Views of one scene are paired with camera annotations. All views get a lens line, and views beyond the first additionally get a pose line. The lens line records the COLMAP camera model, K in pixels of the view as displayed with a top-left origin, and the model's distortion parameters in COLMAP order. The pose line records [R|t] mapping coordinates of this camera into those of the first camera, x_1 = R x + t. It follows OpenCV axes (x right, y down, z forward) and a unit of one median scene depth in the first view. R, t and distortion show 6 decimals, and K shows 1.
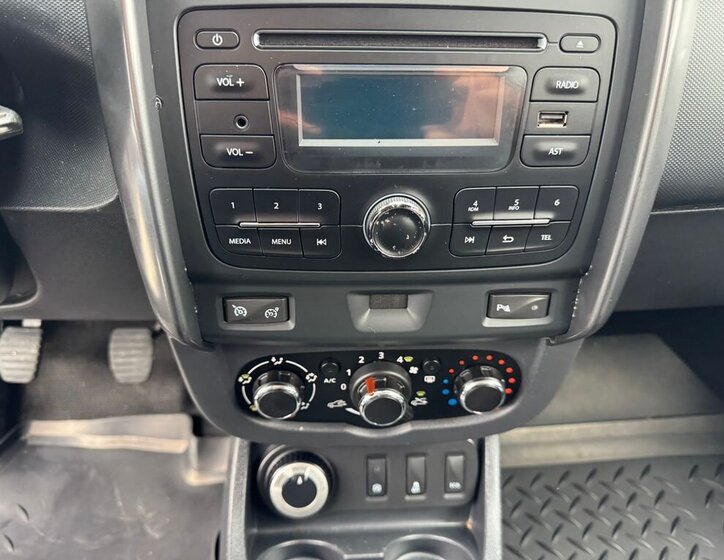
lens RADIAL K [[531.1, 0, 357.1], [0, 531.1, 282.9], [0, 0, 1]] dist [0.064574, -0.074157]
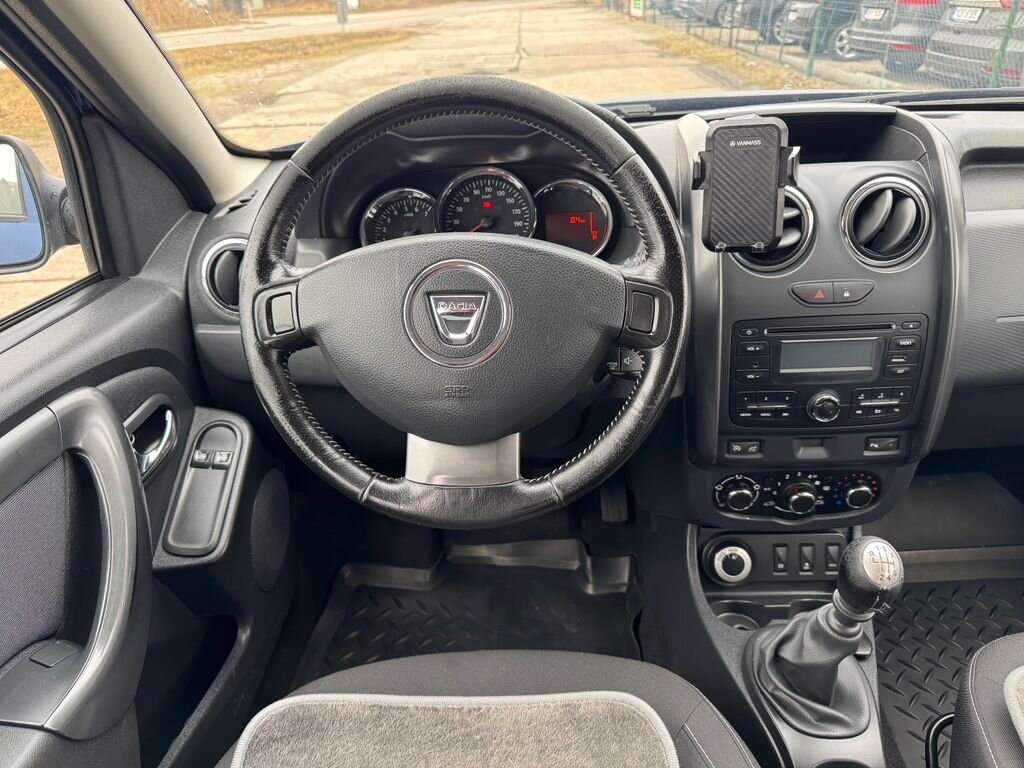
lens RADIAL K [[726.8, 0, 512.0], [0, 726.8, 384.0], [0, 0, 1]] dist [0.031039, -0.024083]
pose [[0.994589, -0.021149, -0.101713, -0.644270], [0.015345, 0.998227, -0.057512, -0.036414], [0.102749, 0.055640, 0.993150, -1.512141]]
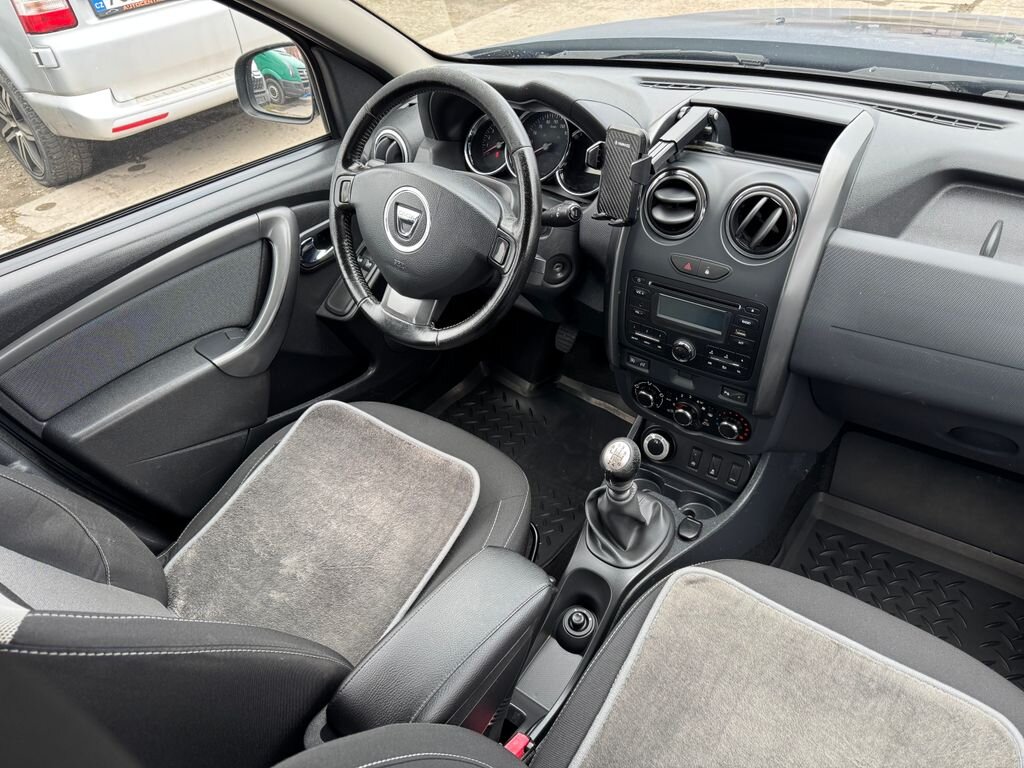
lens RADIAL K [[732.4, 0, 523.8], [0, 732.4, 385.0], [0, 0, 1]] dist [0.061054, -0.058198]
pose [[0.767594, 0.338970, -0.543967, 1.191133], [-0.245673, 0.939487, 0.238766, -0.487219], [0.591984, -0.049637, 0.804420, -1.952722]]
